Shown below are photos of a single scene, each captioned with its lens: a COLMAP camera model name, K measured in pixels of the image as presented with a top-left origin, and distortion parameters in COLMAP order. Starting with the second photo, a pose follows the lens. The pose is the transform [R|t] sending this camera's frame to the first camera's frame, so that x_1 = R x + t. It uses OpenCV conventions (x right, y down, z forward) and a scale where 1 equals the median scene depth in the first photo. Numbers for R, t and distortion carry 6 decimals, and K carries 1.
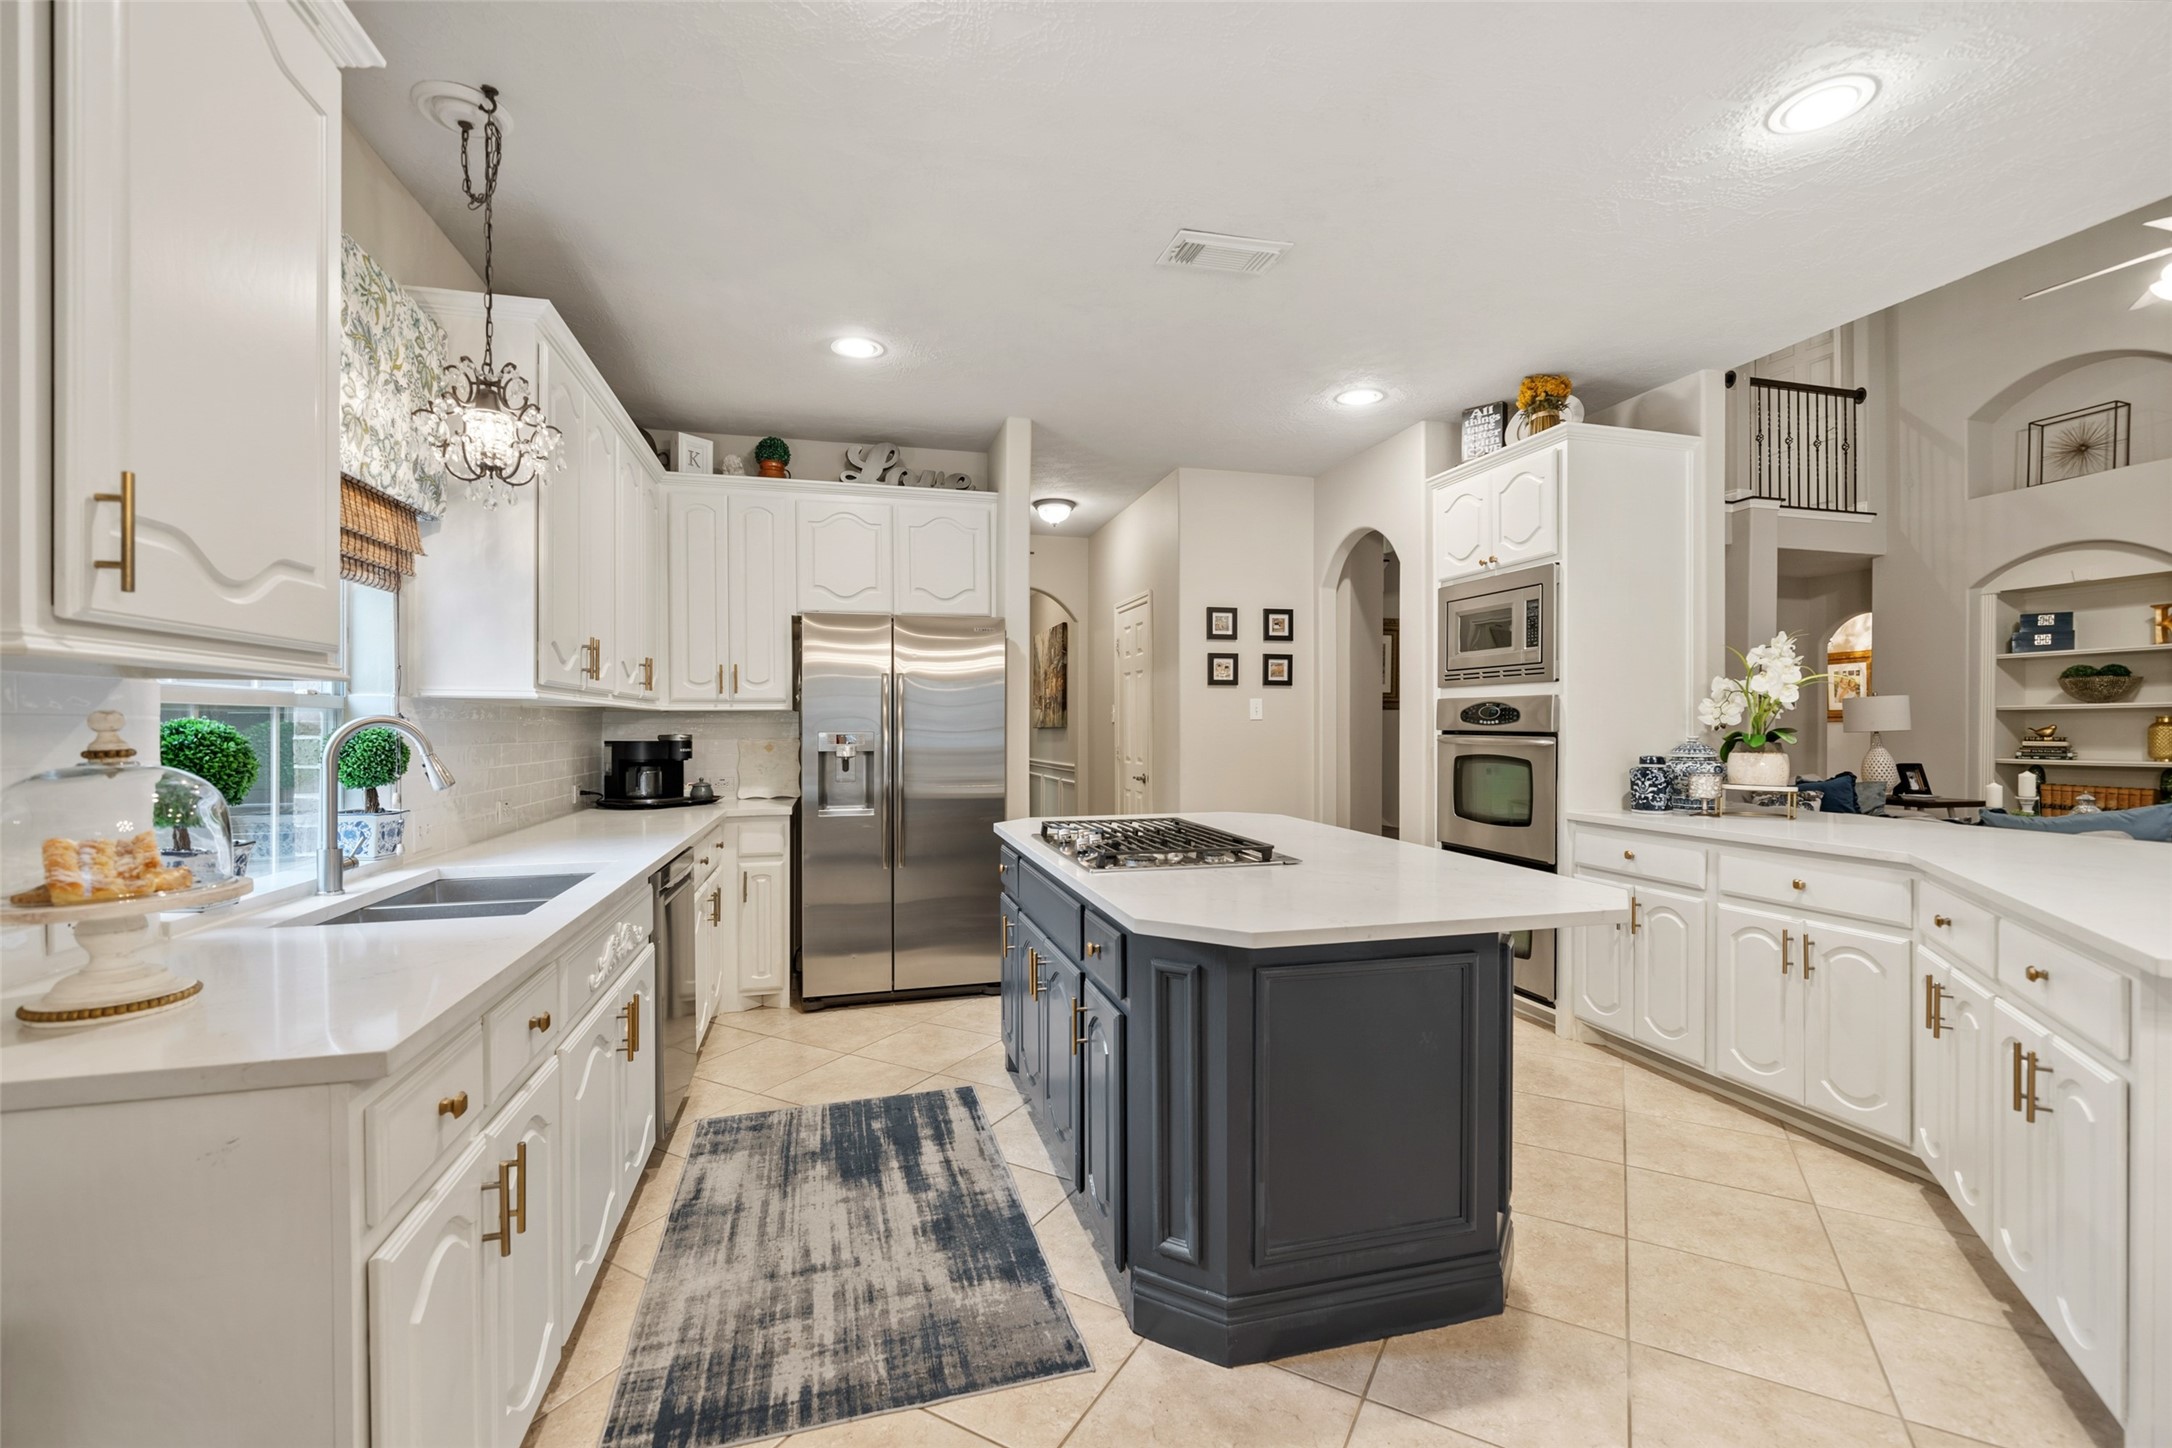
lens RADIAL K [[912.8, 0, 1085.5], [0, 912.8, 729.4], [0, 0, 1]] dist [0.001303, 0.000253]
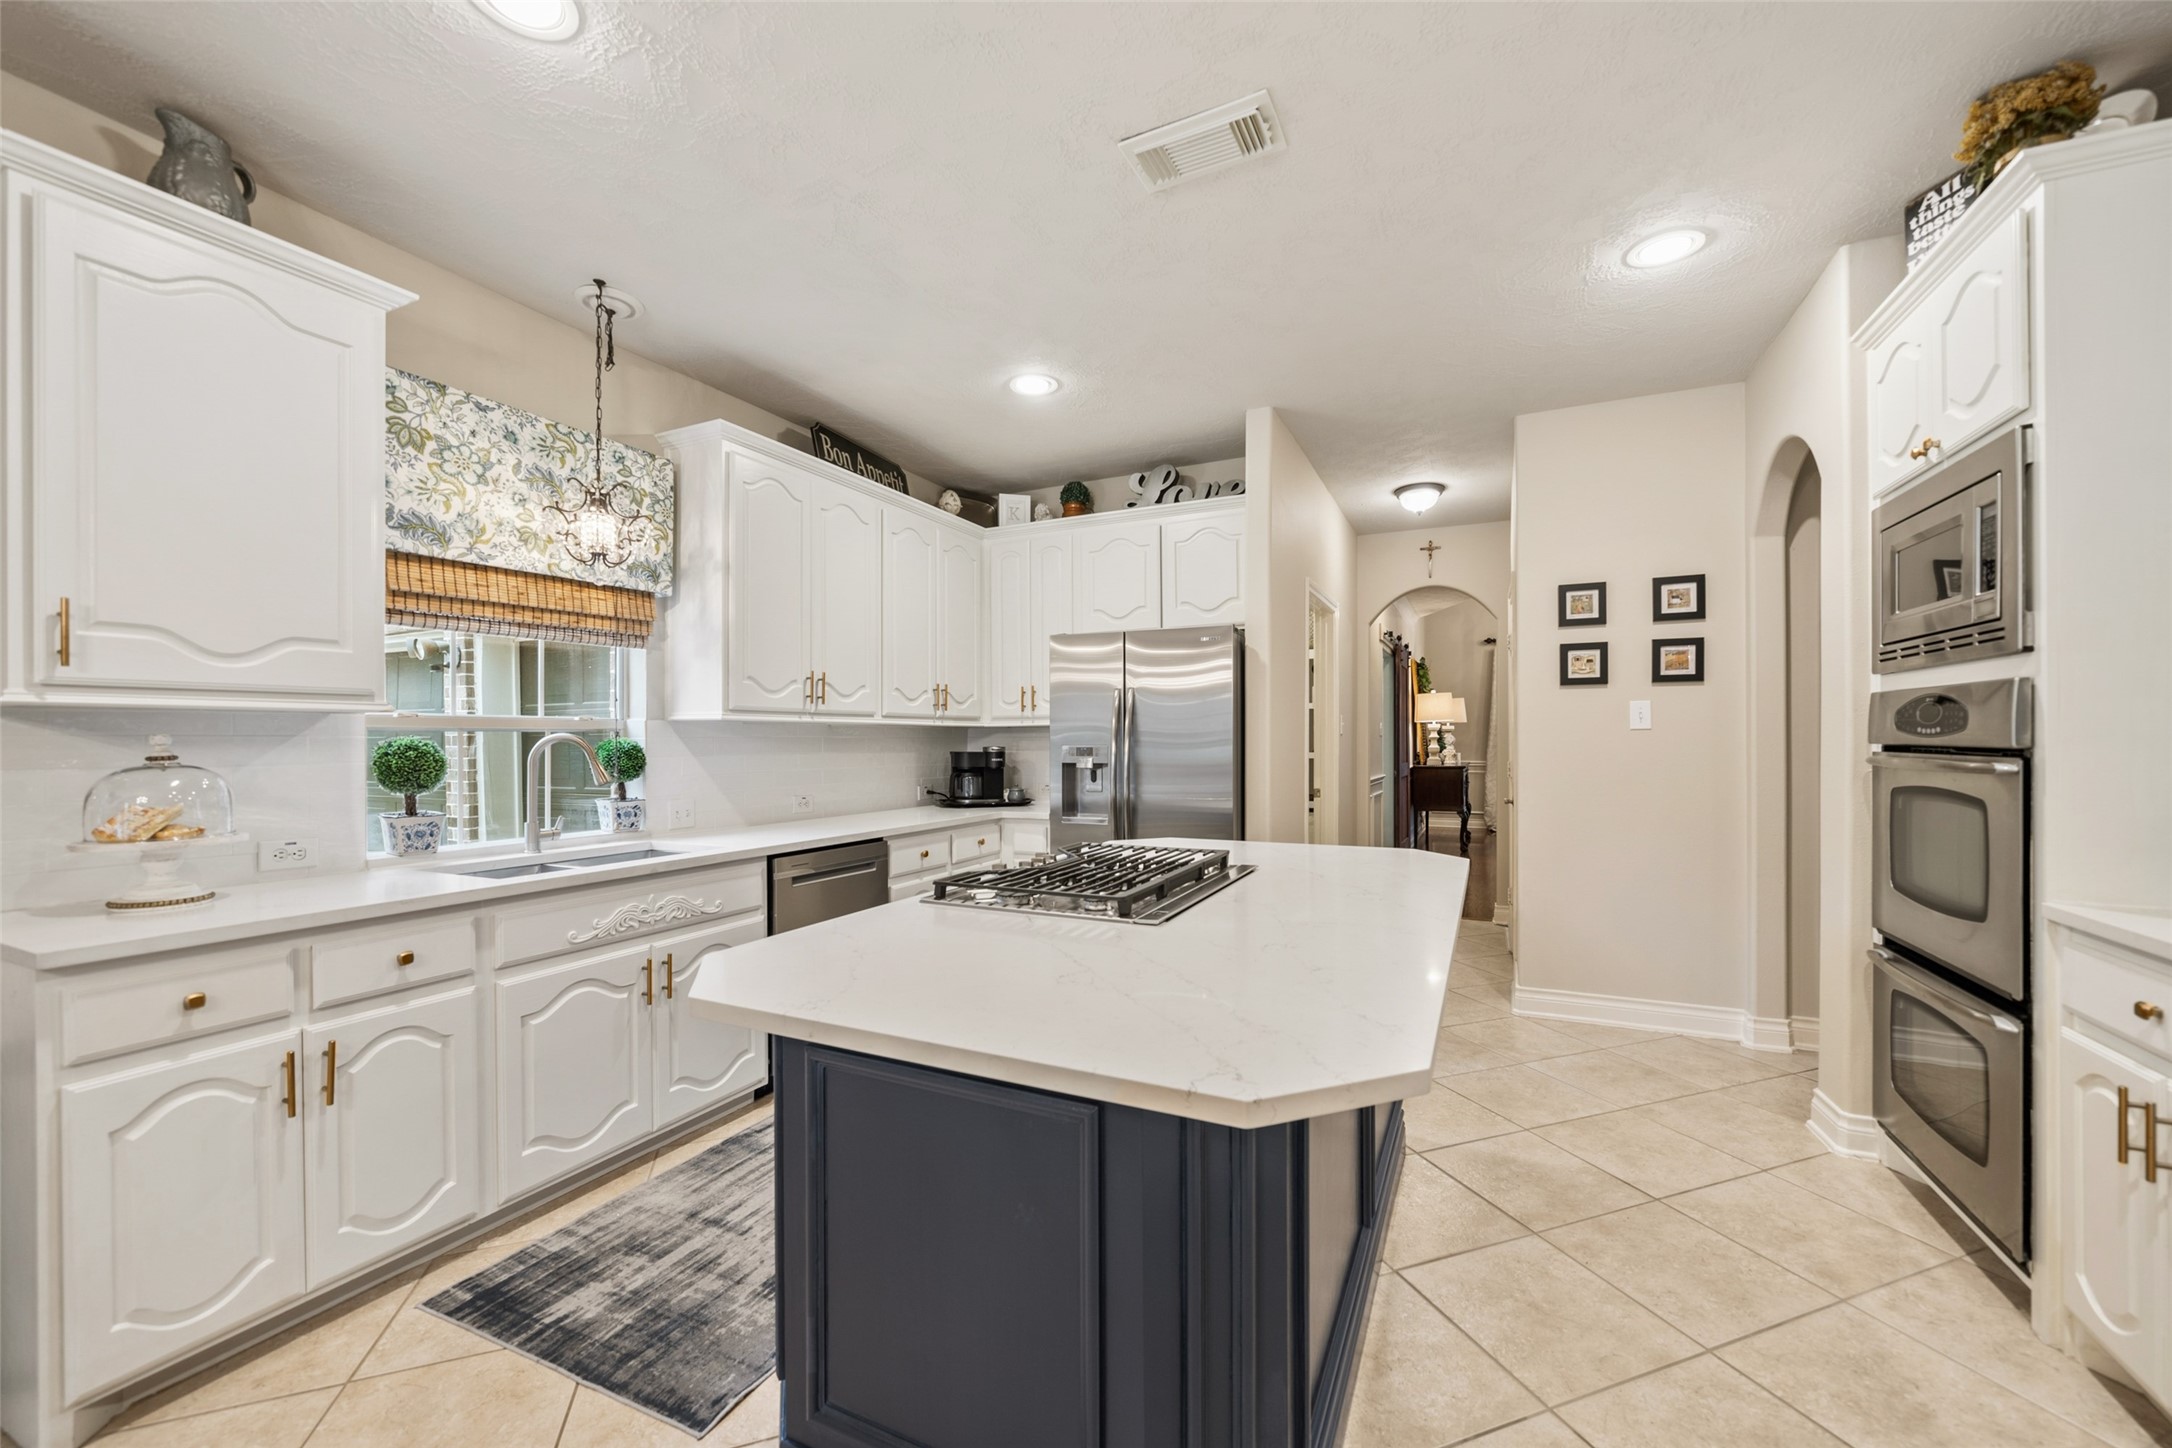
lens RADIAL K [[829.5, 0, 1101.3], [0, 829.5, 737.9], [0, 0, 1]] dist [-0.002362, -0.000390]
pose [[0.766522, -0.002855, -0.642212, 0.387007], [0.000378, 0.999992, -0.003994, -0.001451], [0.642218, 0.002819, 0.766516, 0.278035]]
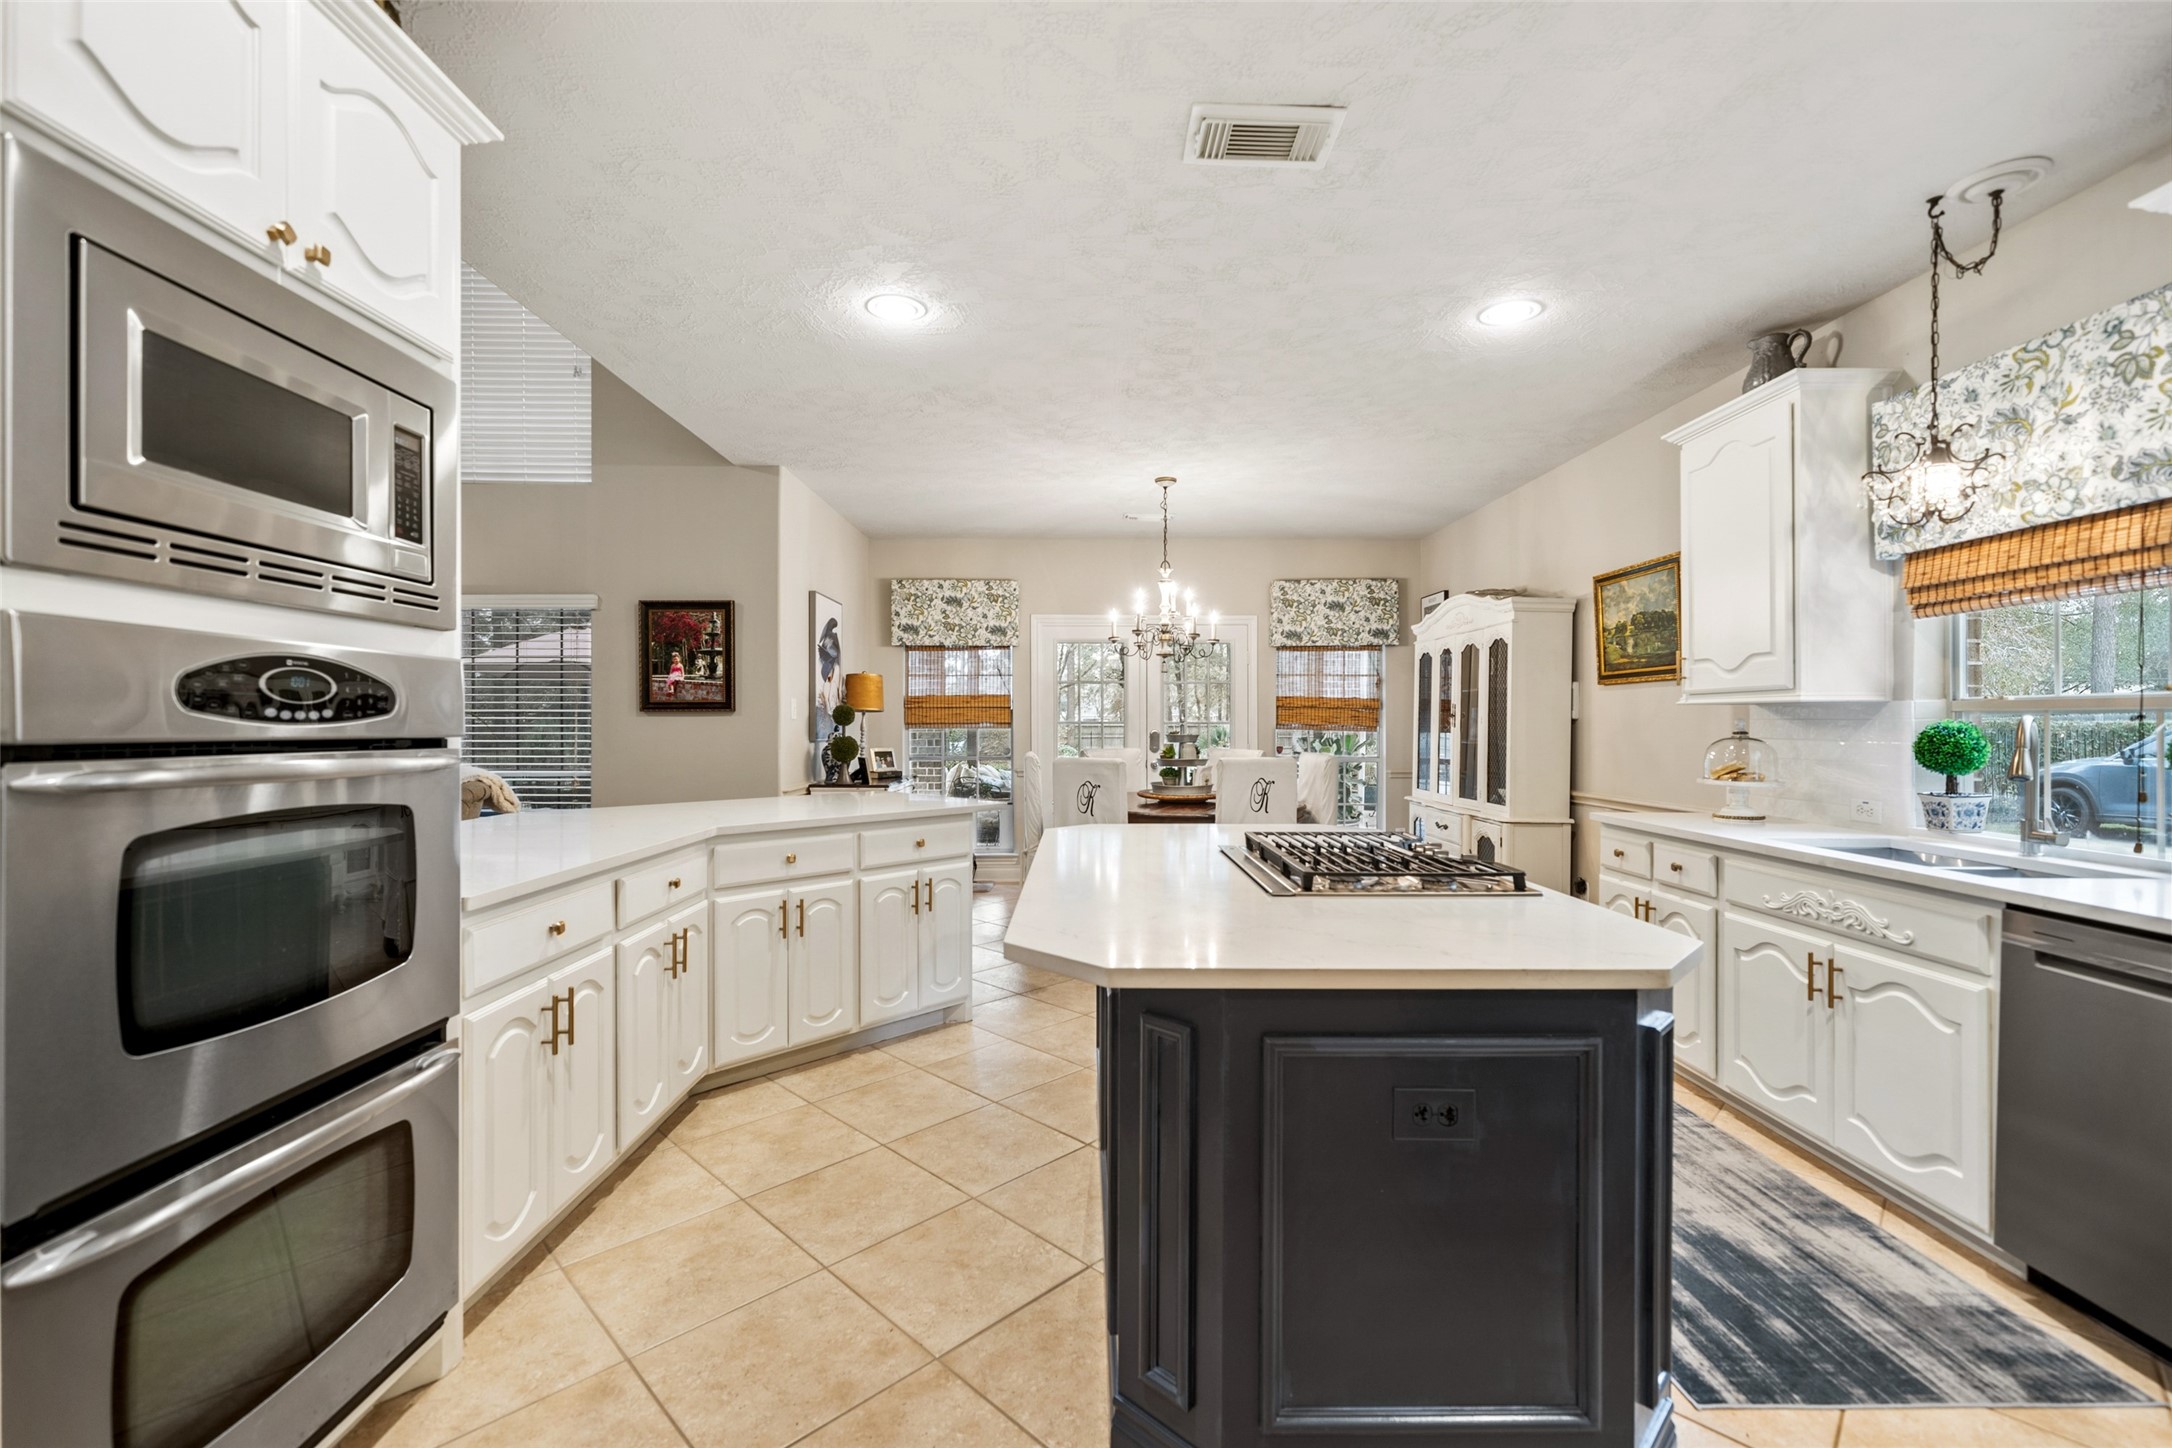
lens RADIAL K [[914.1, 0, 1085.1], [0, 914.1, 727.6], [0, 0, 1]] dist [-0.001522, -0.000283]
pose [[-0.968445, -0.002548, 0.249215, 0.071946], [0.000238, 0.999938, 0.011147, -0.007017], [-0.249228, 0.010855, -0.968384, 1.289537]]
